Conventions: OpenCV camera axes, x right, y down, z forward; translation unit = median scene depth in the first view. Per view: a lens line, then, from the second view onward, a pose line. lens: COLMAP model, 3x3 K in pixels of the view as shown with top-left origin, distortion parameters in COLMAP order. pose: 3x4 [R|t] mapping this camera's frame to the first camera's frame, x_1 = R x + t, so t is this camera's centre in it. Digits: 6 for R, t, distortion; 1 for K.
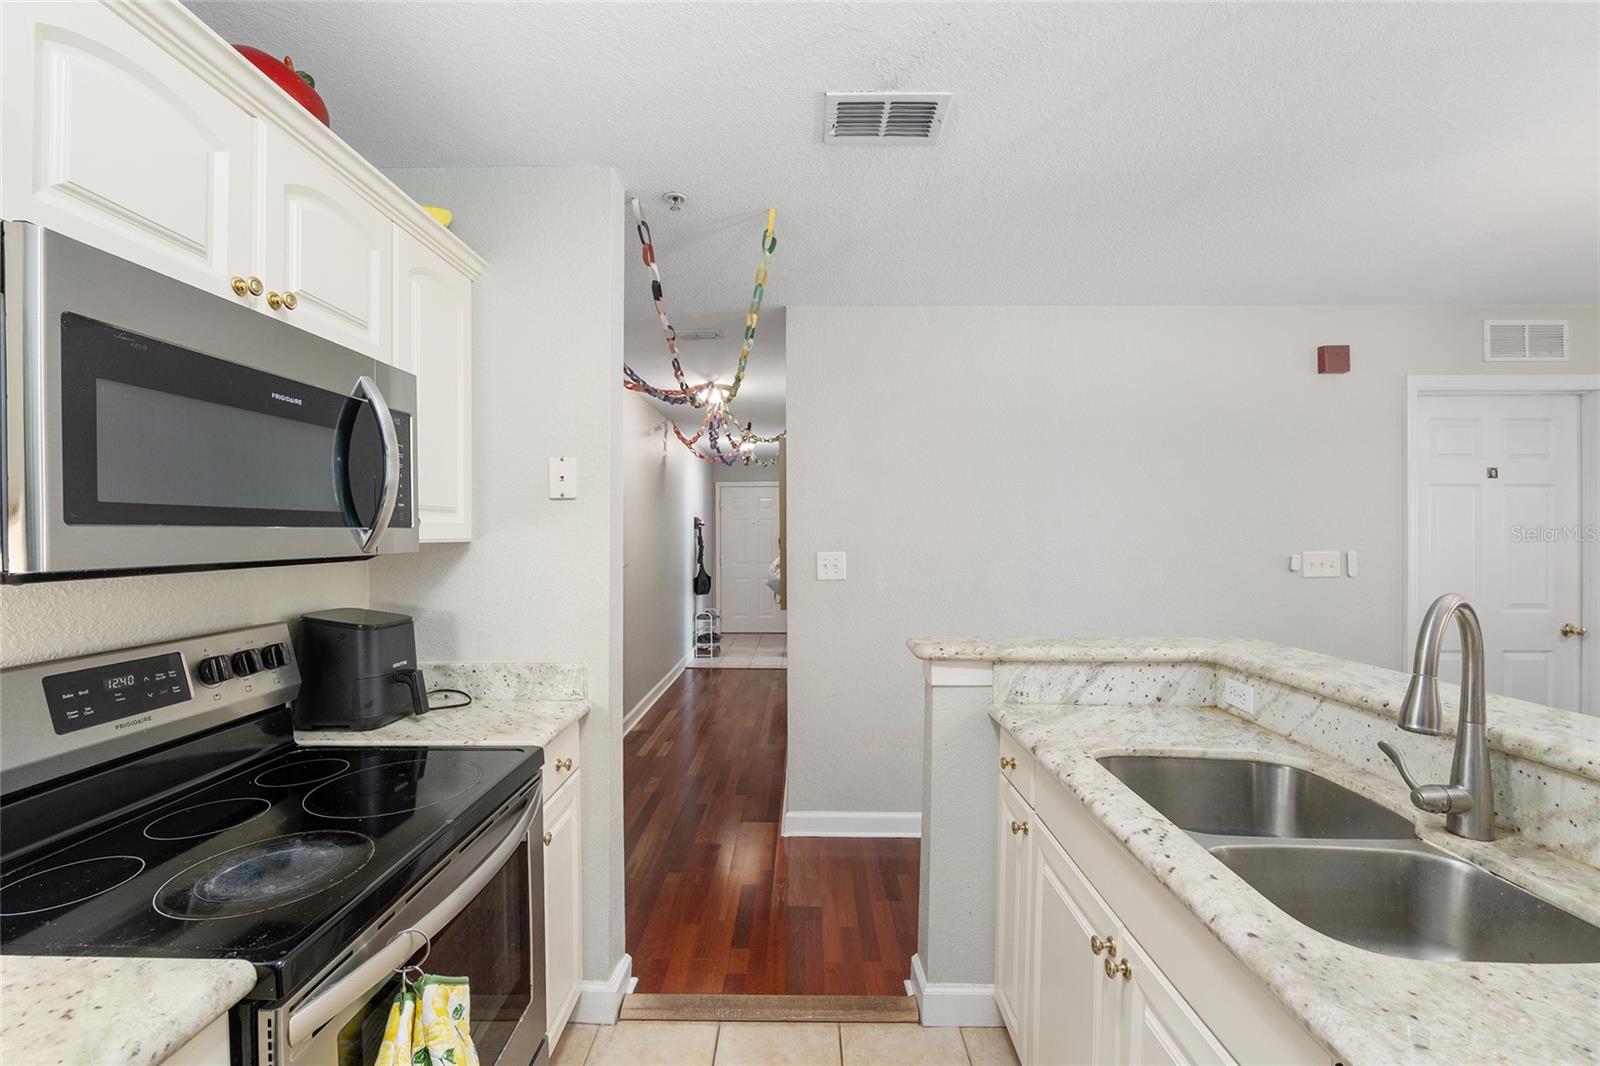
lens RADIAL K [[658.0, 0, 802.4], [0, 658.0, 529.2], [0, 0, 1]] dist [-0.014815, 0.001480]
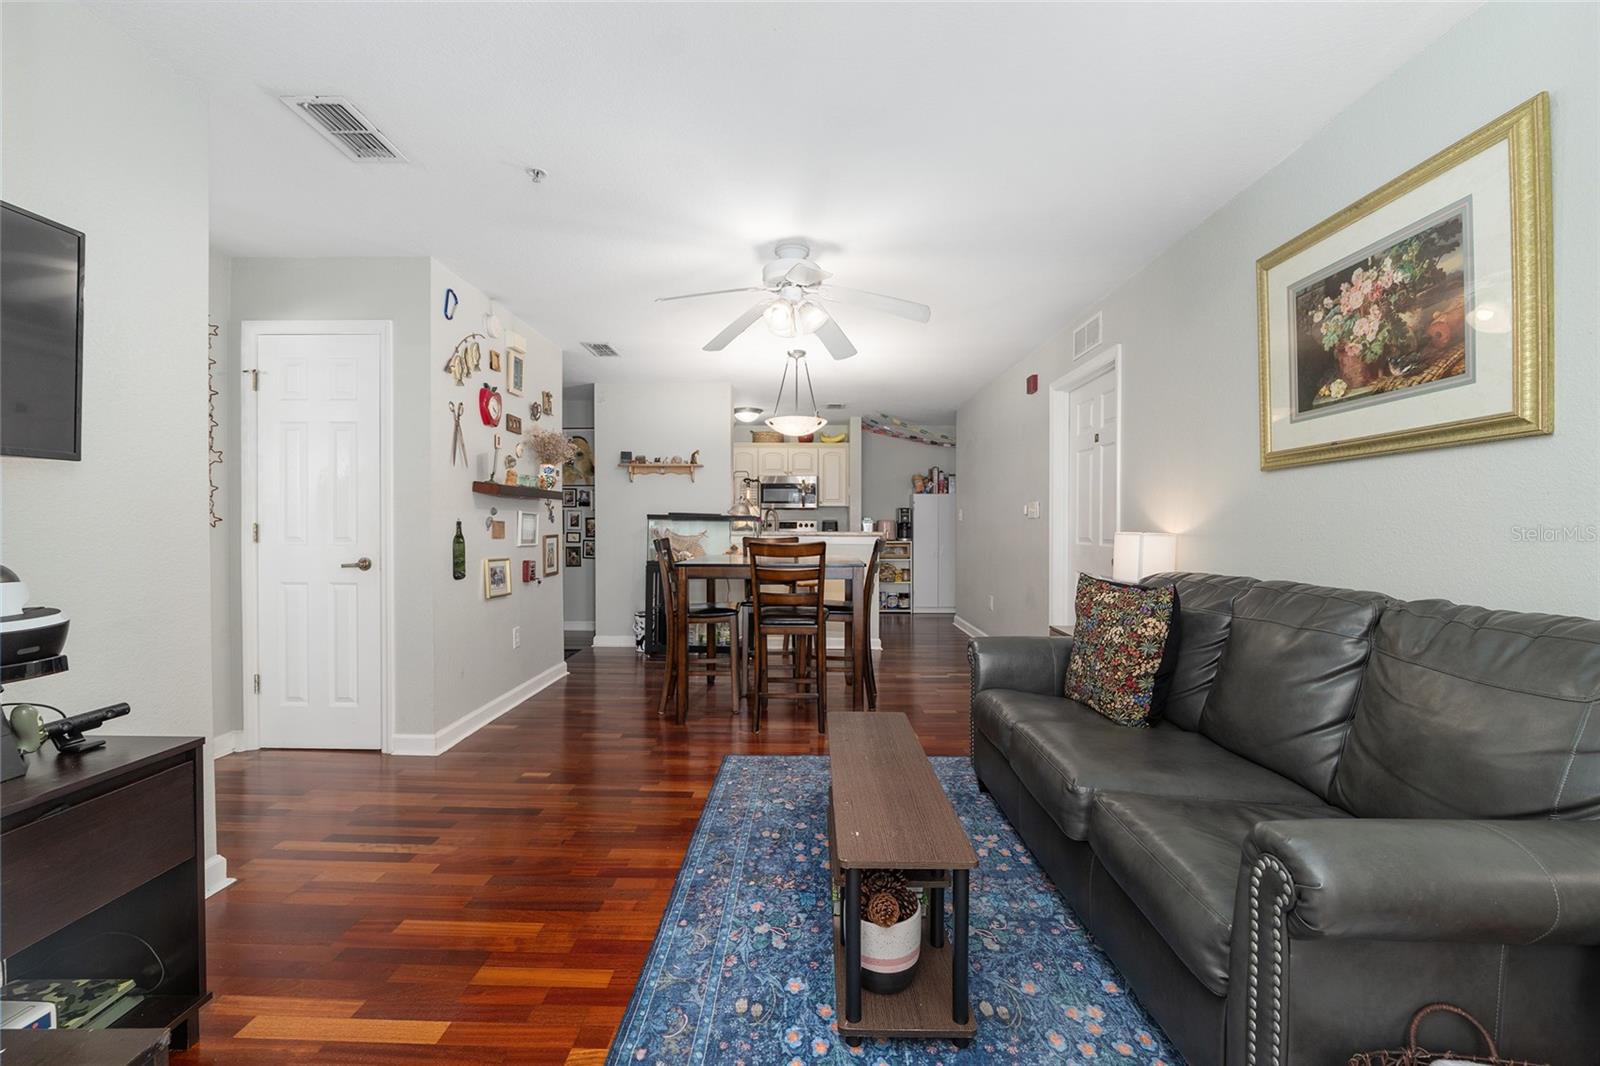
lens RADIAL K [[658.0, 0, 791.0], [0, 658.0, 533.7], [0, 0, 1]] dist [-0.014815, 0.001480]
pose [[-0.016204, 0.014439, -0.999764, 4.077971], [0.006129, 0.999878, 0.014341, 0.141966], [0.999850, -0.005895, -0.016291, 0.694211]]
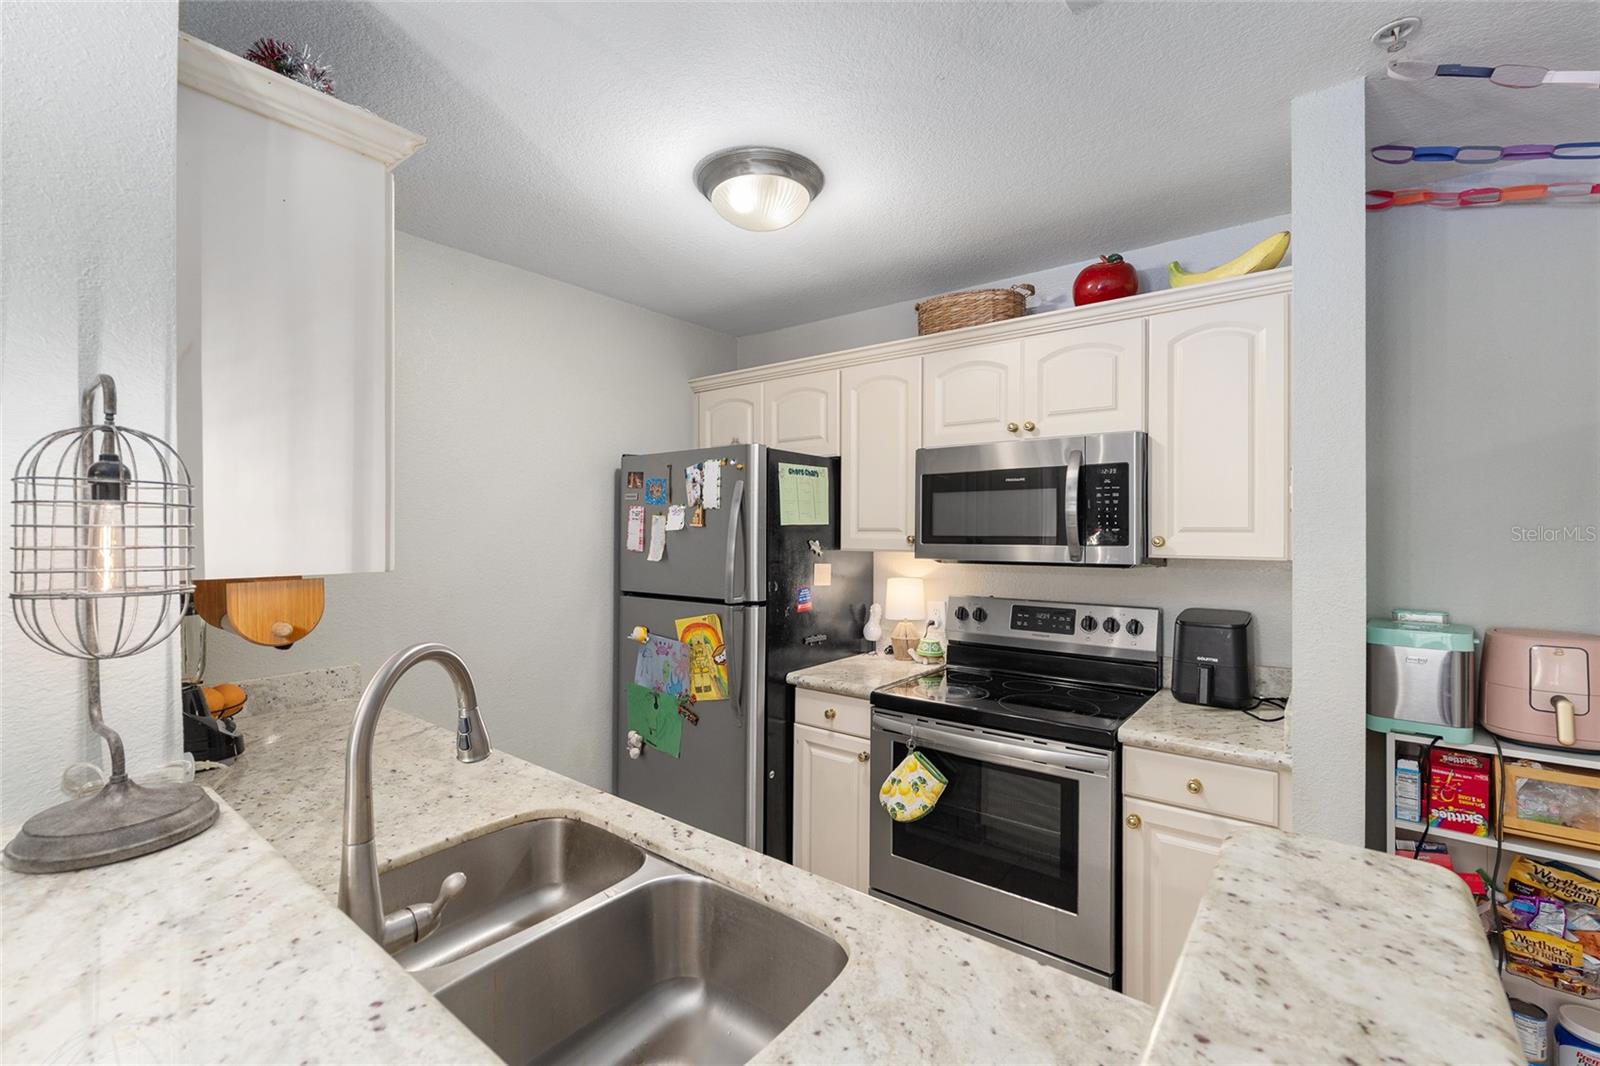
lens RADIAL K [[697.6, 0, 804.6], [0, 697.6, 526.4], [0, 0, 1]] dist [-0.006554, 0.001110]
pose [[-0.601308, -0.004043, -0.799007, 0.765345], [0.004079, 0.999959, -0.008129, -0.027600], [0.799007, -0.008147, -0.601267, 1.055015]]
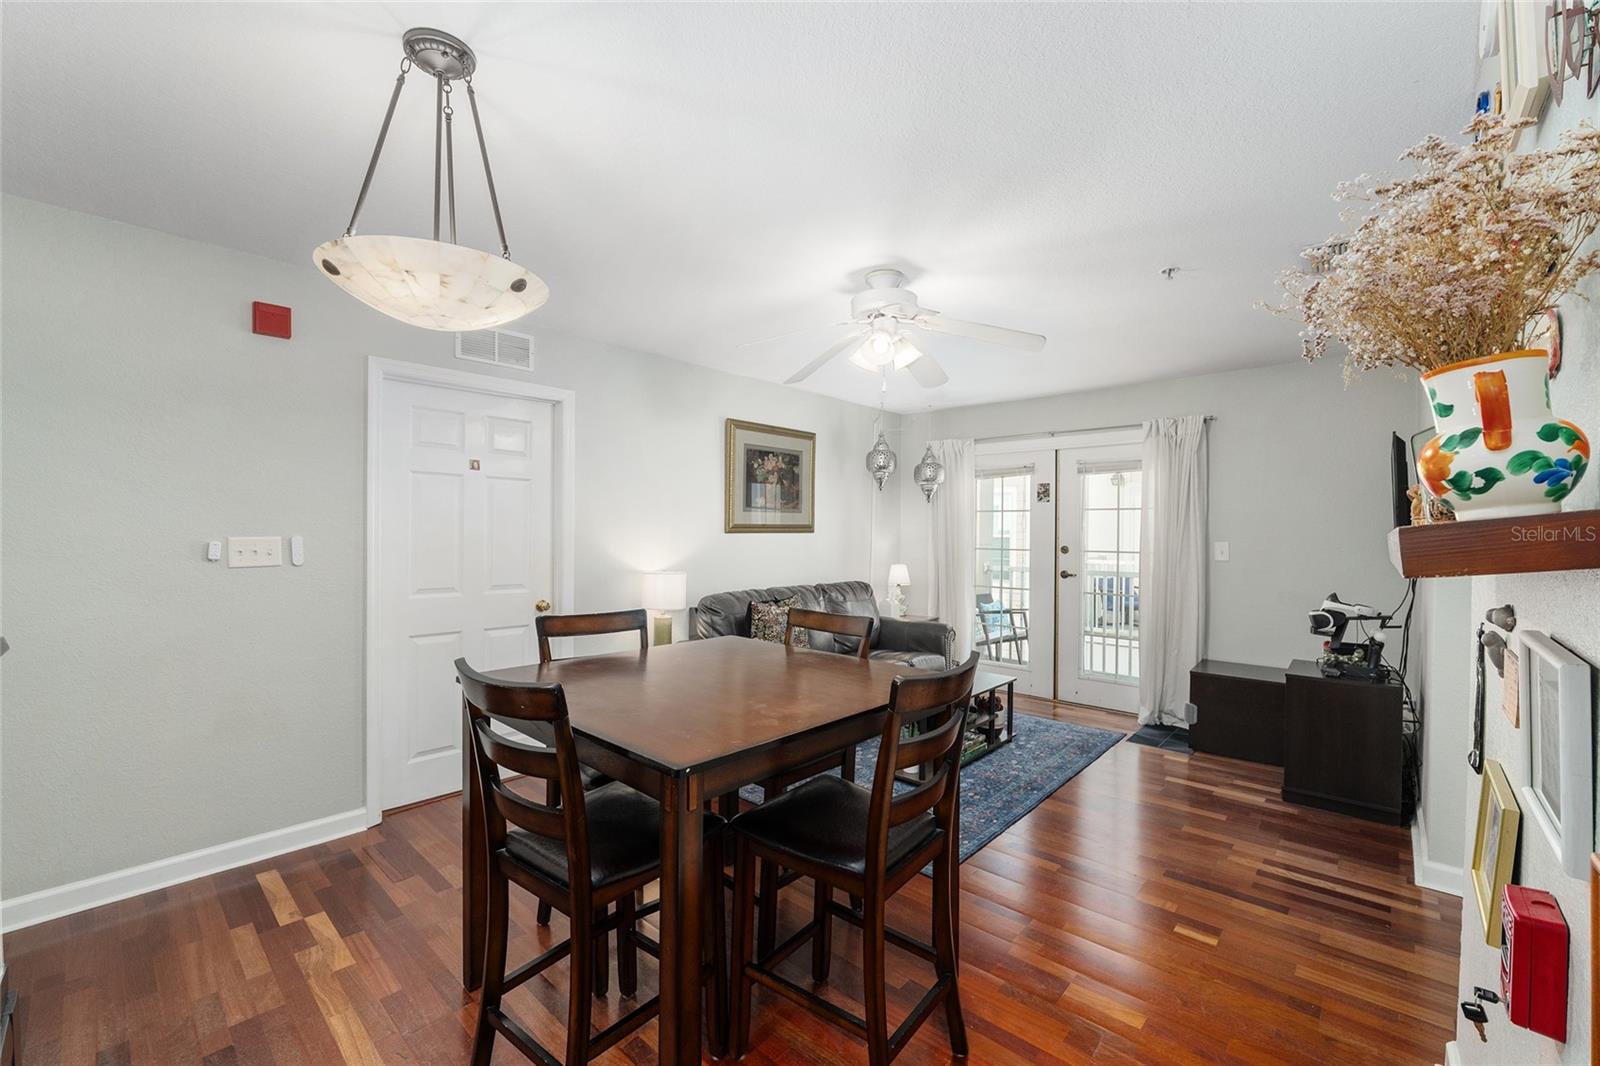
lens RADIAL K [[658.0, 0, 793.0], [0, 658.0, 533.7], [0, 0, 1]] dist [-0.014815, 0.001480]
pose [[0.663534, 0.004420, 0.748133, 1.026102], [-0.015642, 0.999846, 0.007967, 0.018395], [-0.747983, -0.016989, 0.663500, -0.206460]]
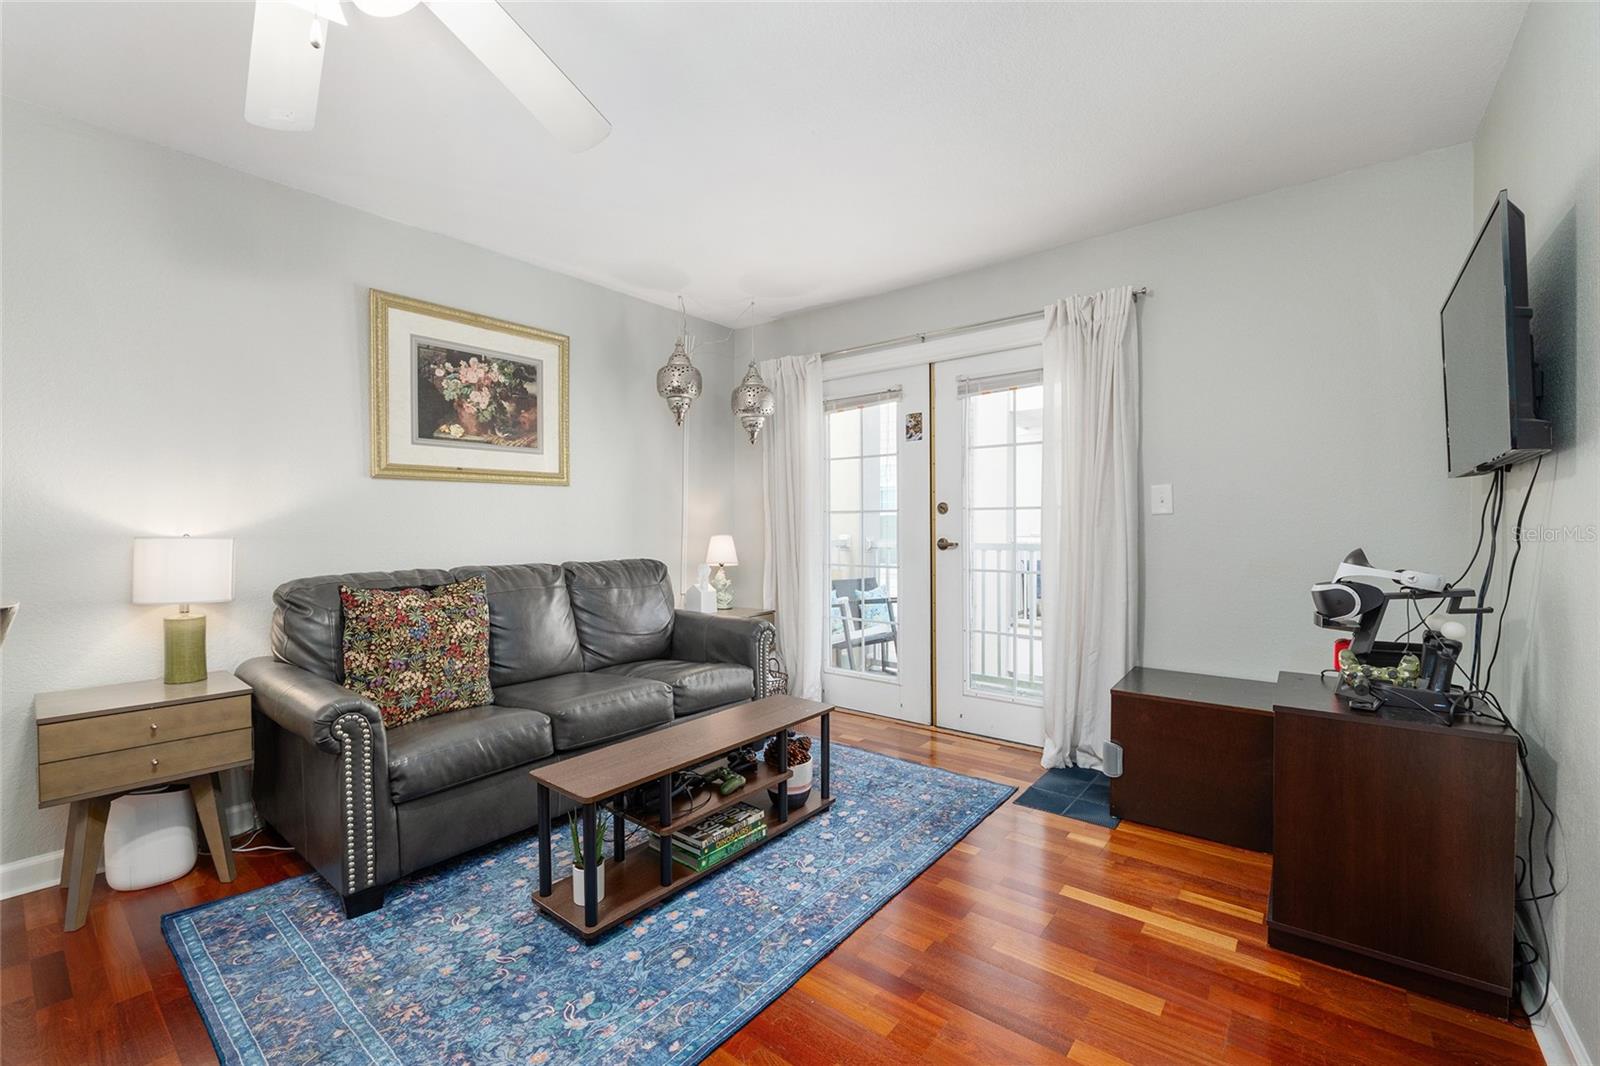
lens RADIAL K [[658.0, 0, 797.4], [0, 658.0, 535.5], [0, 0, 1]] dist [-0.014815, 0.001480]
pose [[0.619516, -0.011017, 0.784907, 2.146308], [-0.003502, 0.999853, 0.016798, 0.144297], [-0.784977, -0.013156, 0.619386, -0.072306]]
